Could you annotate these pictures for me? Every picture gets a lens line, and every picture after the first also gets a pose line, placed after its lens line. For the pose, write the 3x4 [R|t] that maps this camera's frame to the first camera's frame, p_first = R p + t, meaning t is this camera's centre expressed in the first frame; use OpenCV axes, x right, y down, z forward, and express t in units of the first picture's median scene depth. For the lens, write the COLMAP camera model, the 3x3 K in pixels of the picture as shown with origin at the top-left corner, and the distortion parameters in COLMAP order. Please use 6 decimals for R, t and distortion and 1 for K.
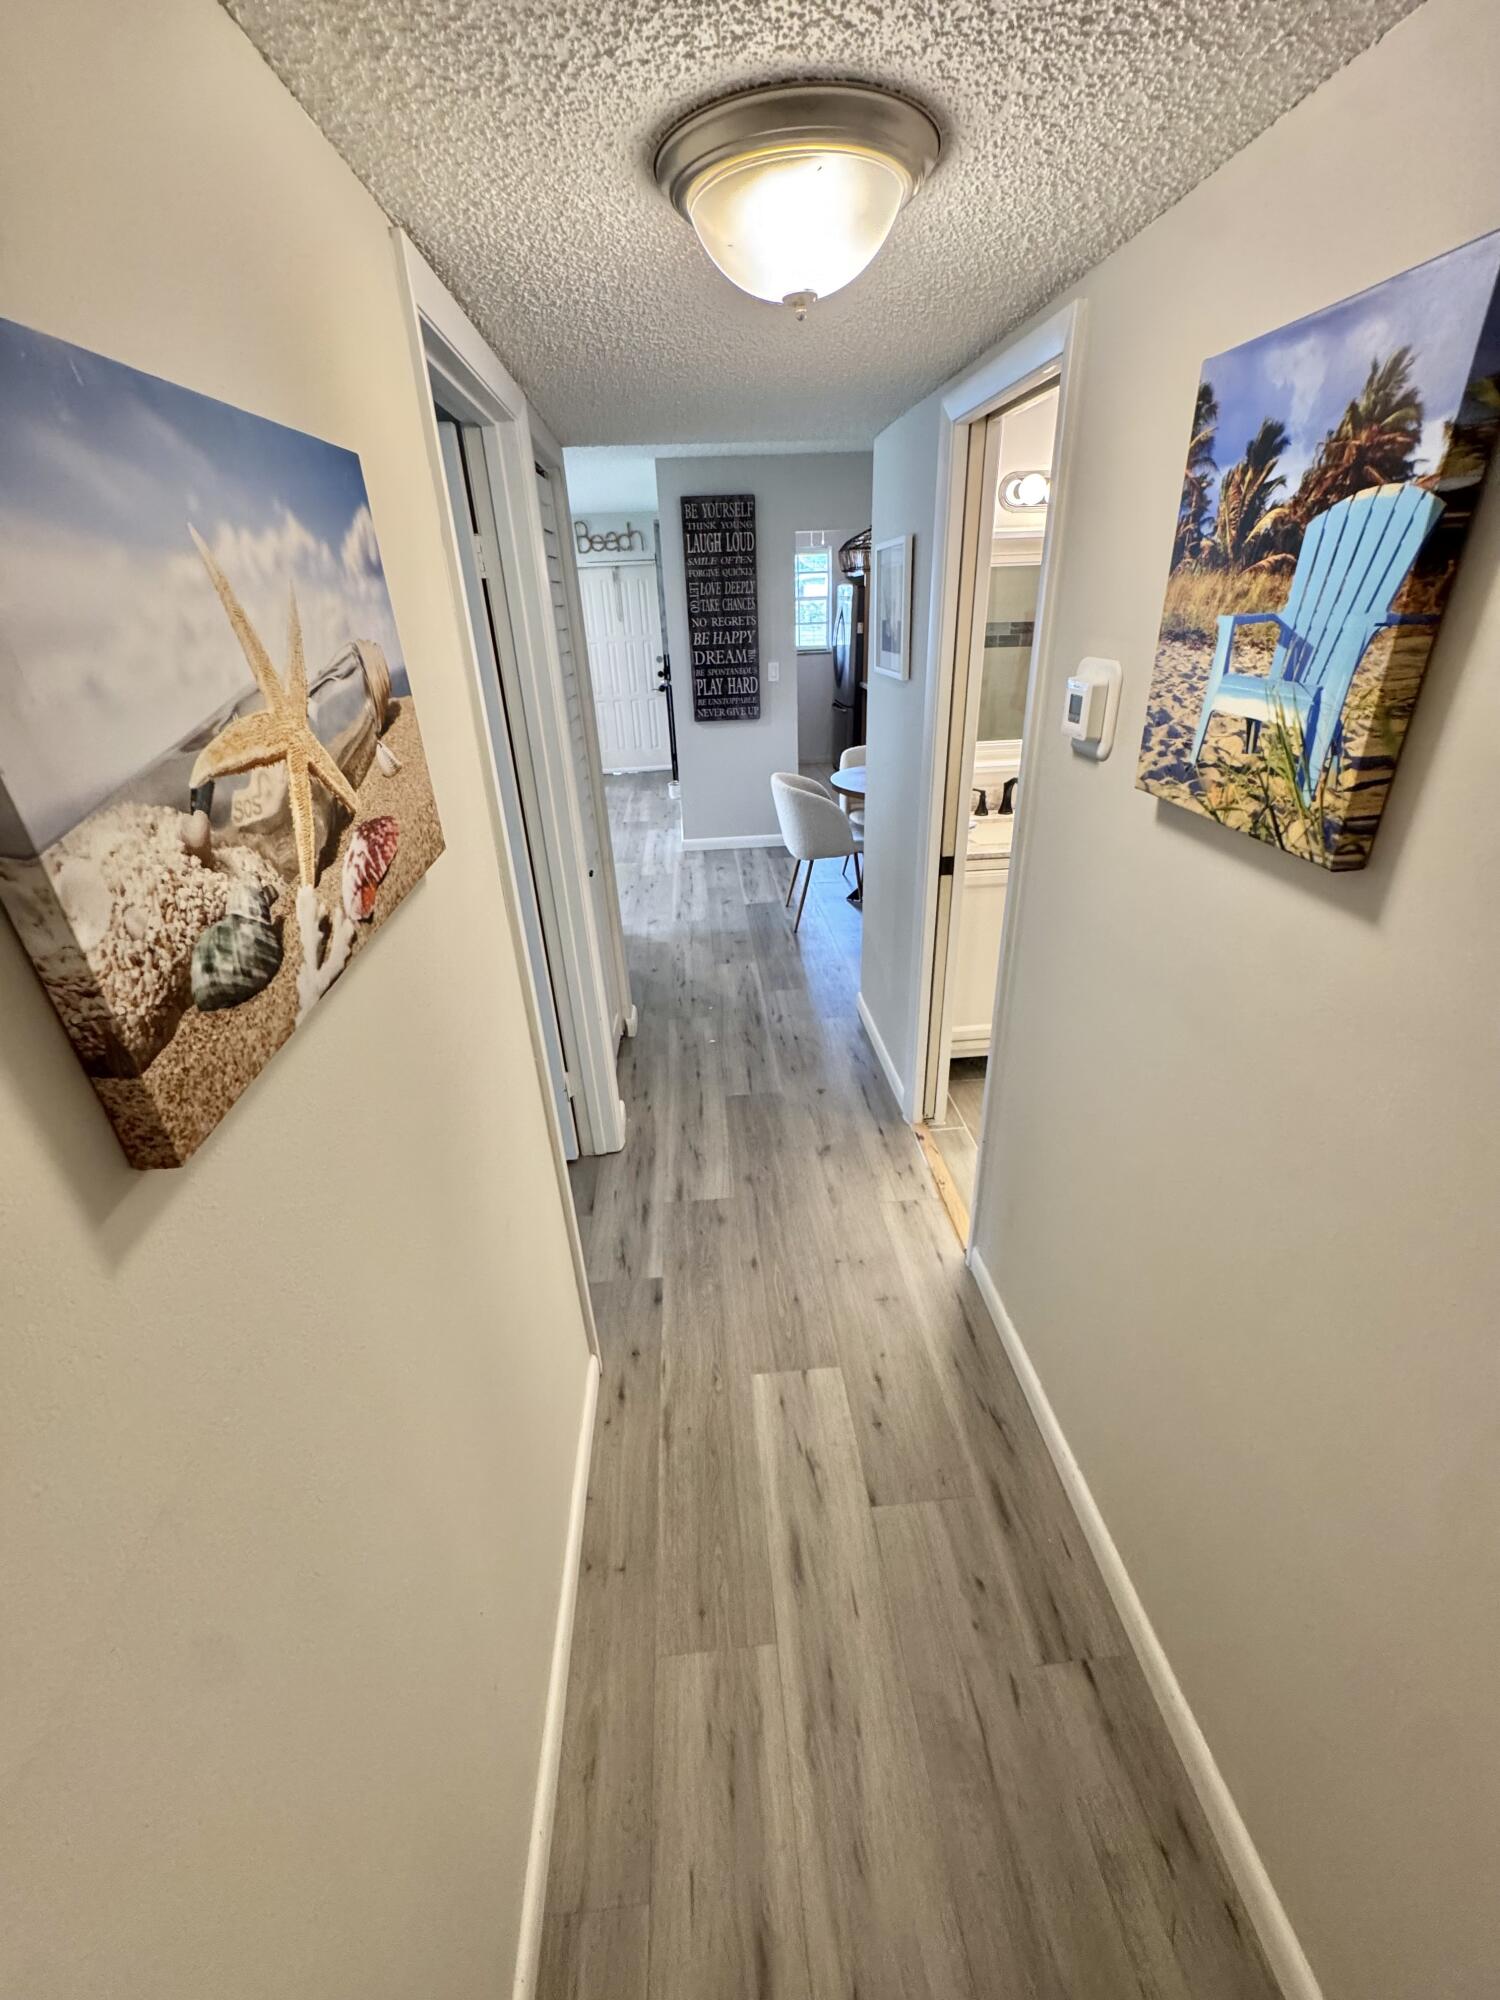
lens RADIAL K [[805.3, 0, 754.6], [0, 805.3, 1001.5], [0, 0, 1]] dist [-0.005451, 0.000700]
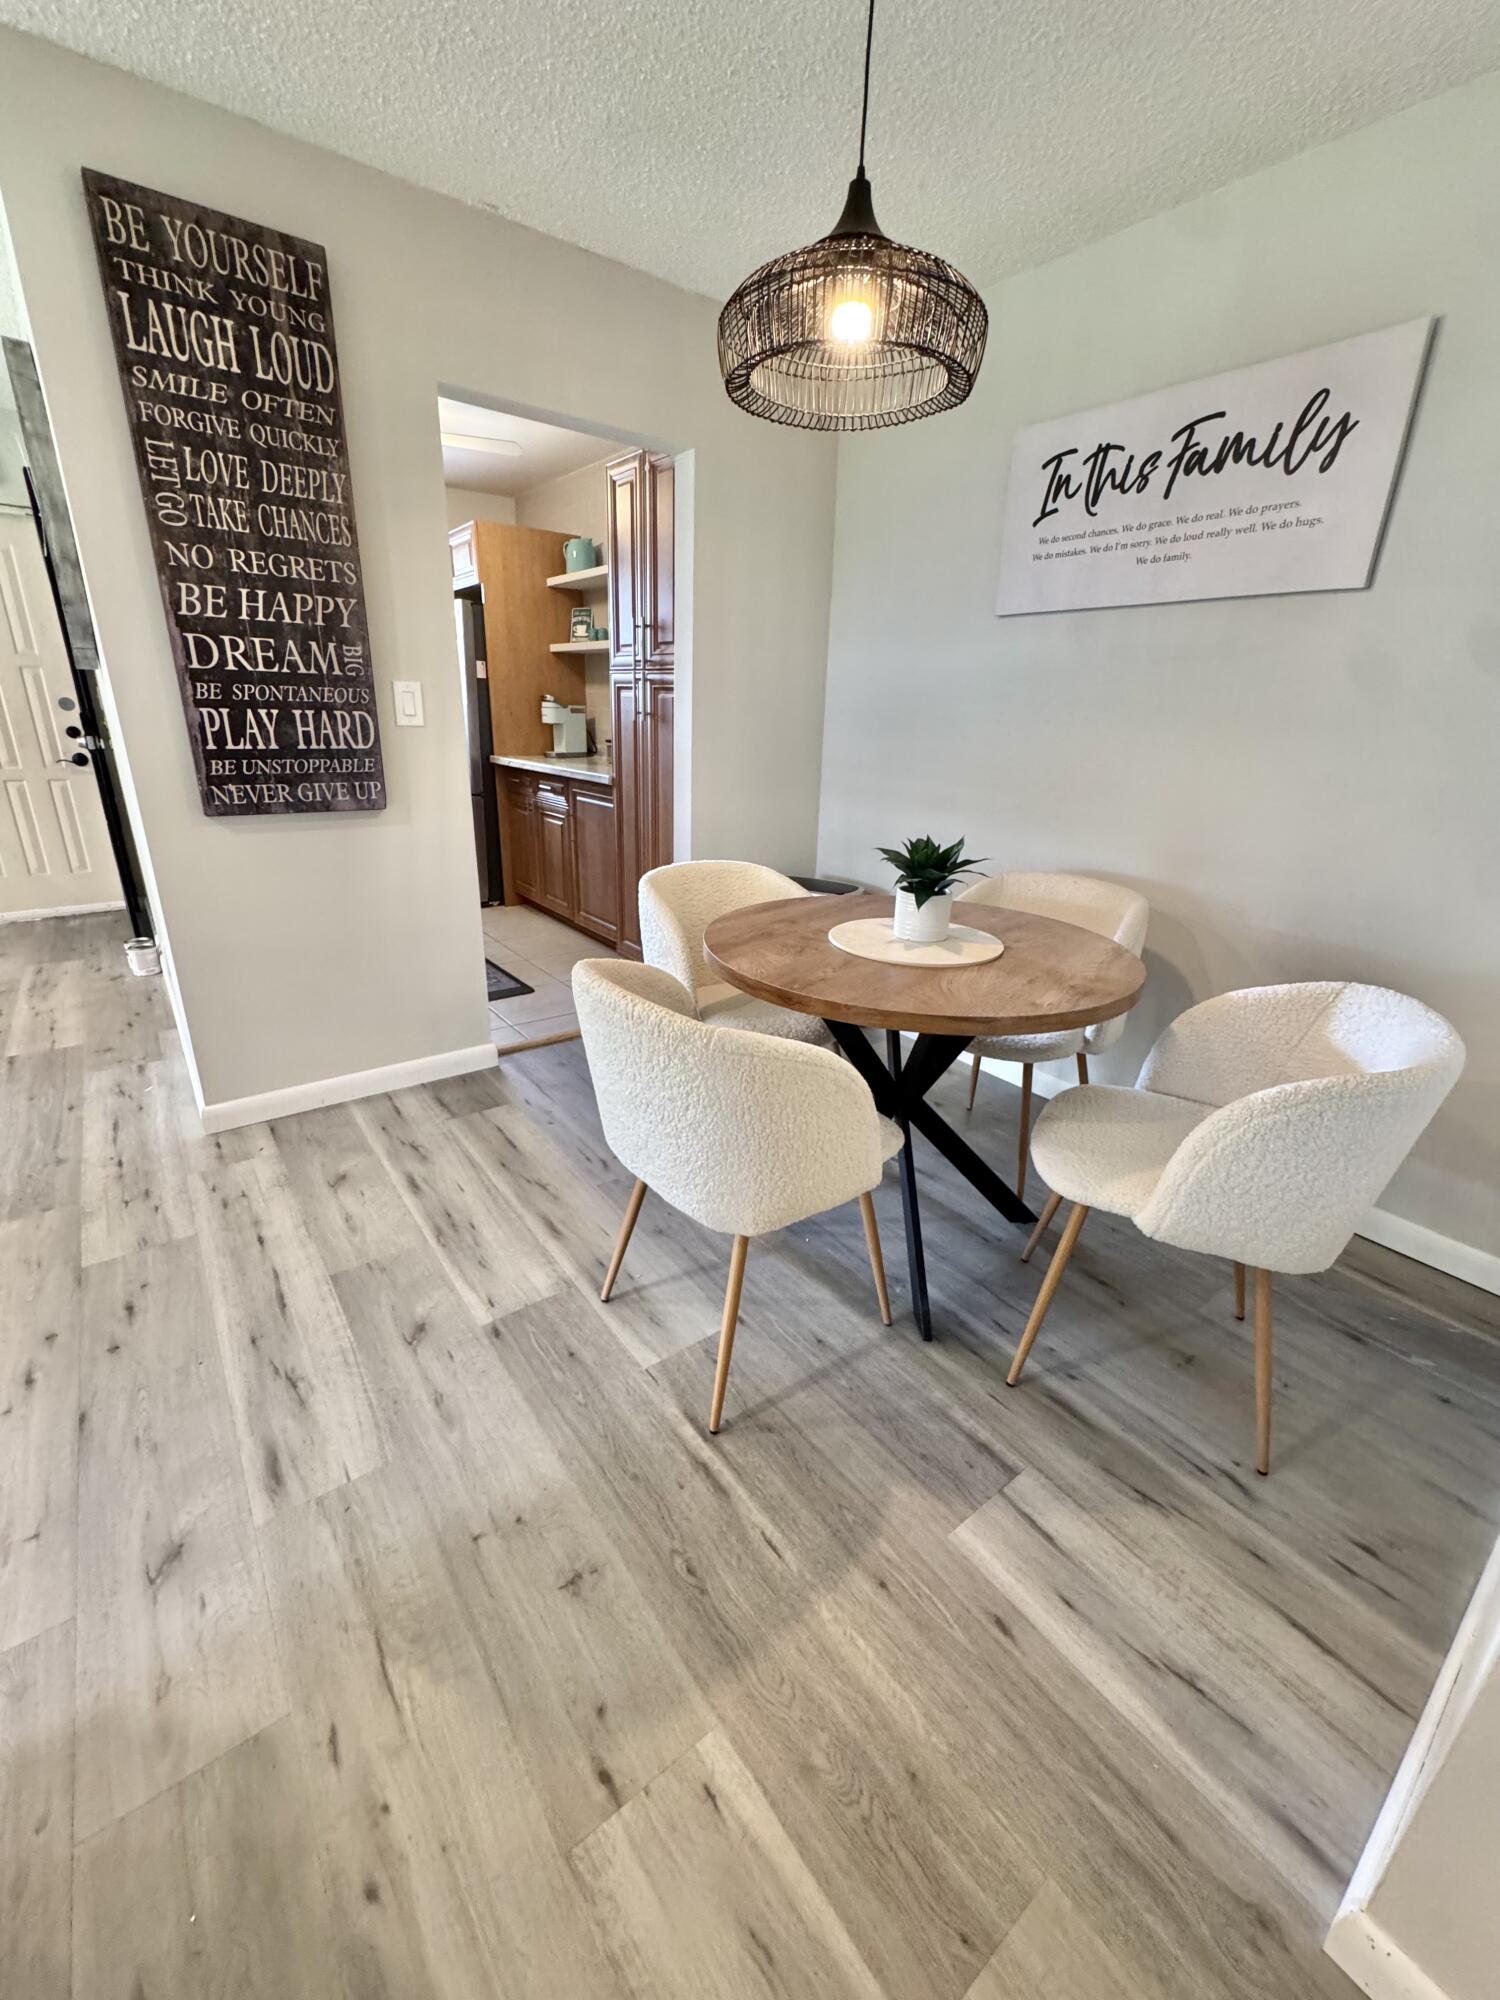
lens RADIAL K [[805.3, 0, 753.1], [0, 805.3, 1000.7], [0, 0, 1]] dist [-0.005451, 0.000700]
pose [[0.838115, -0.127610, 0.530358, -0.075358], [0.187849, 0.980303, -0.060983, -0.204784], [-0.512129, 0.150738, 0.845578, 0.601013]]
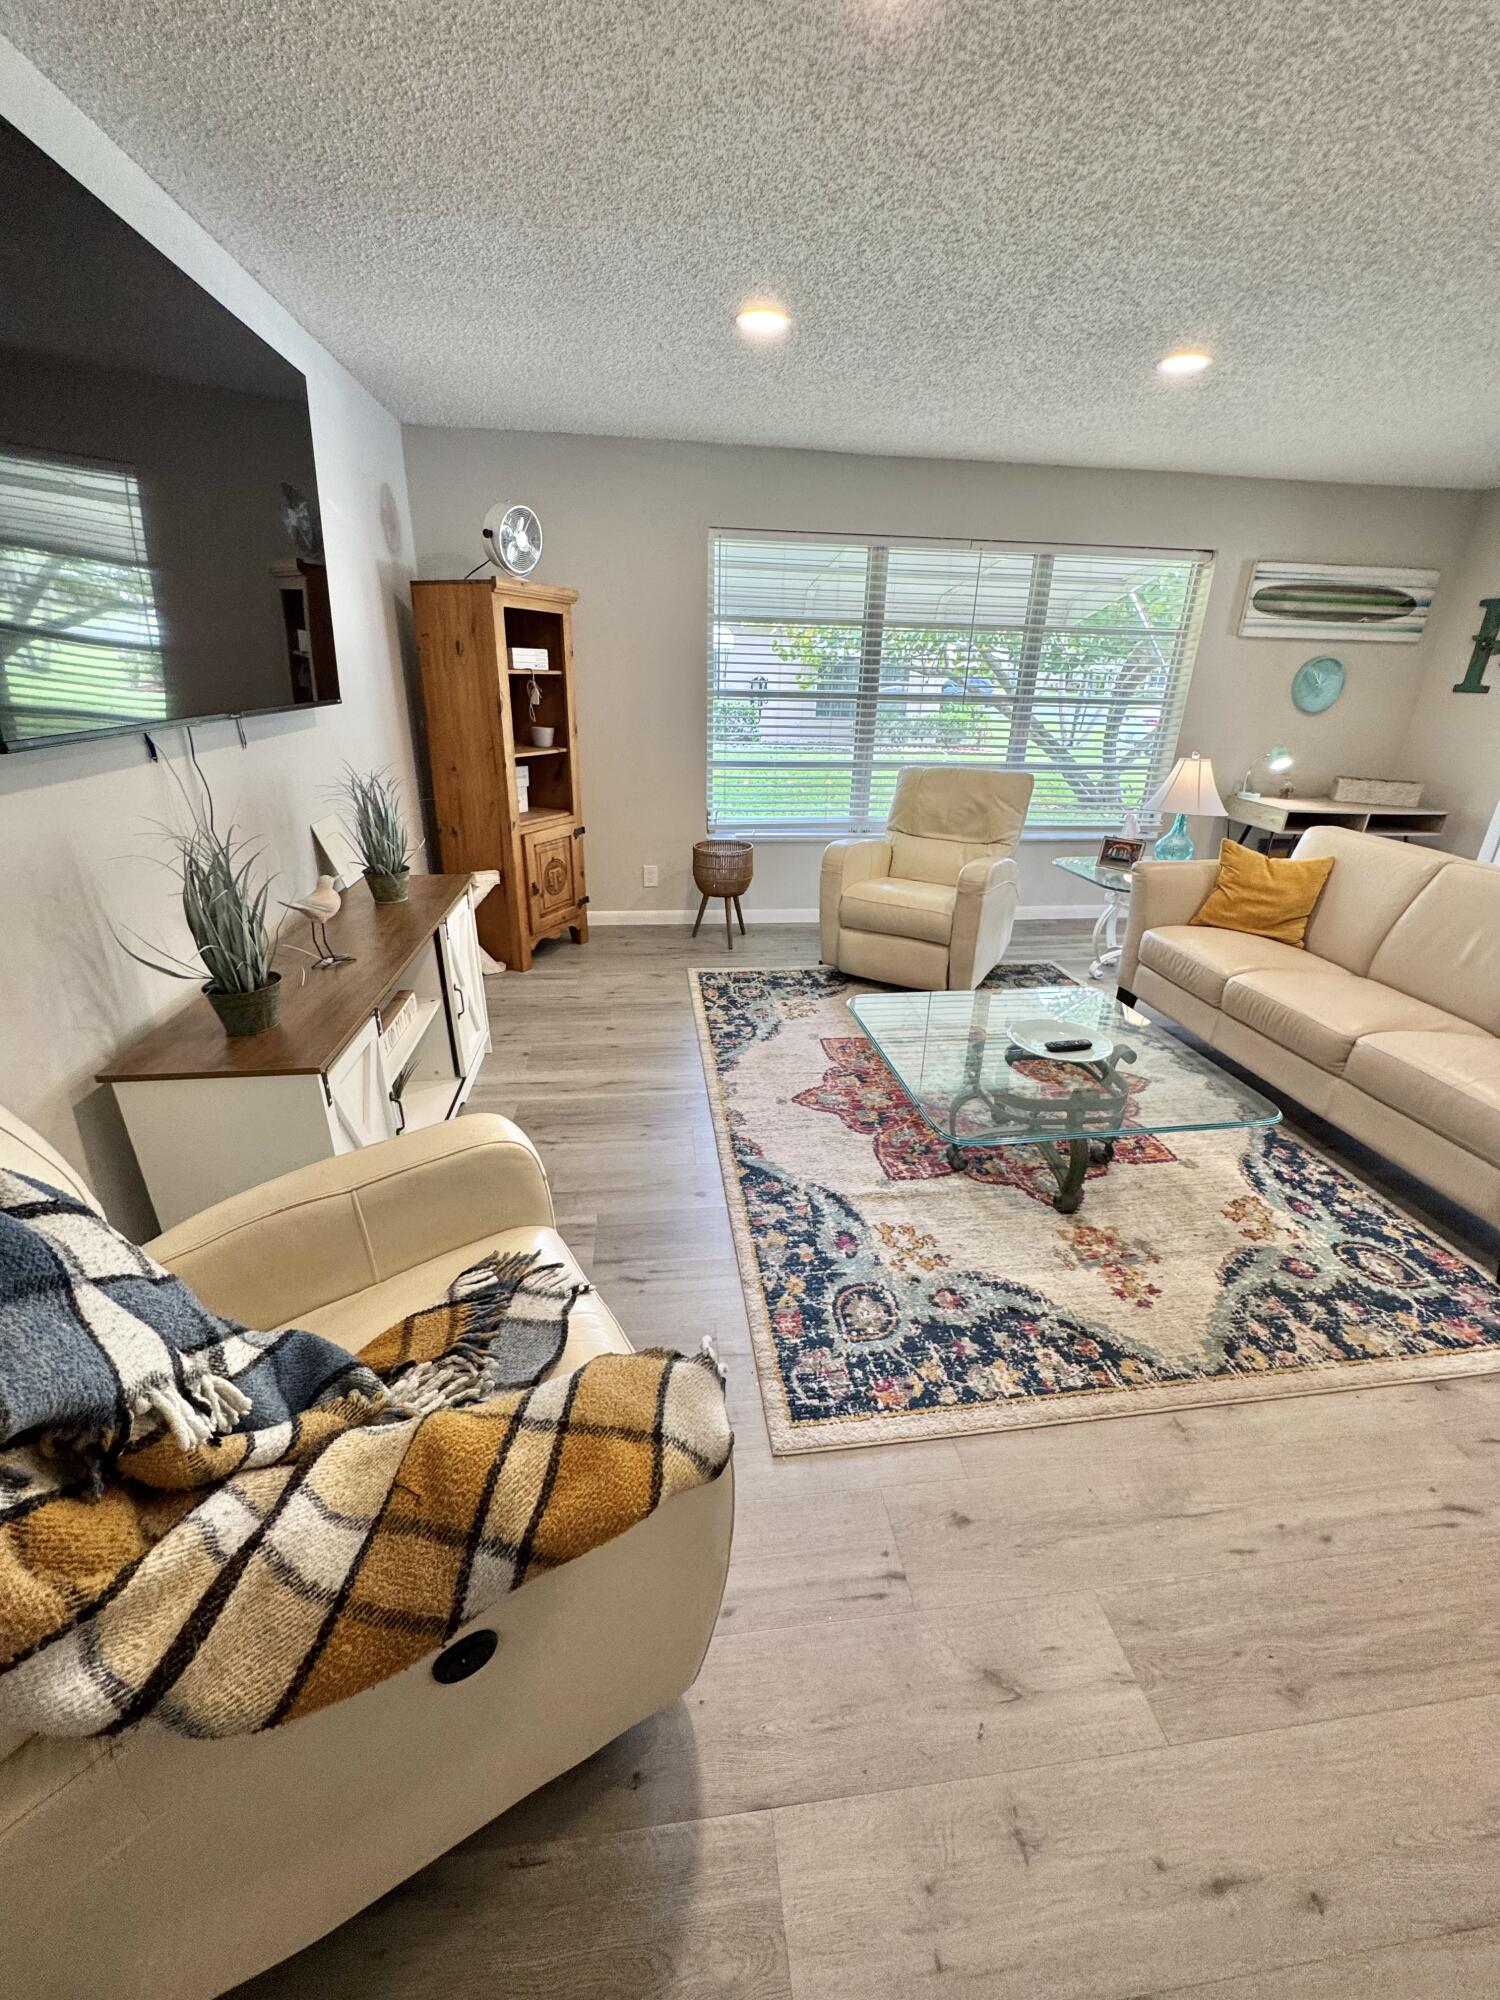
lens RADIAL K [[805.3, 0, 752.3], [0, 805.3, 1000.2], [0, 0, 1]] dist [-0.005451, 0.000700]
pose [[0.042640, 0.422678, -0.905276, -0.076706], [-0.476602, 0.804962, 0.353392, -0.331614], [0.878084, 0.416388, 0.235773, 0.761763]]
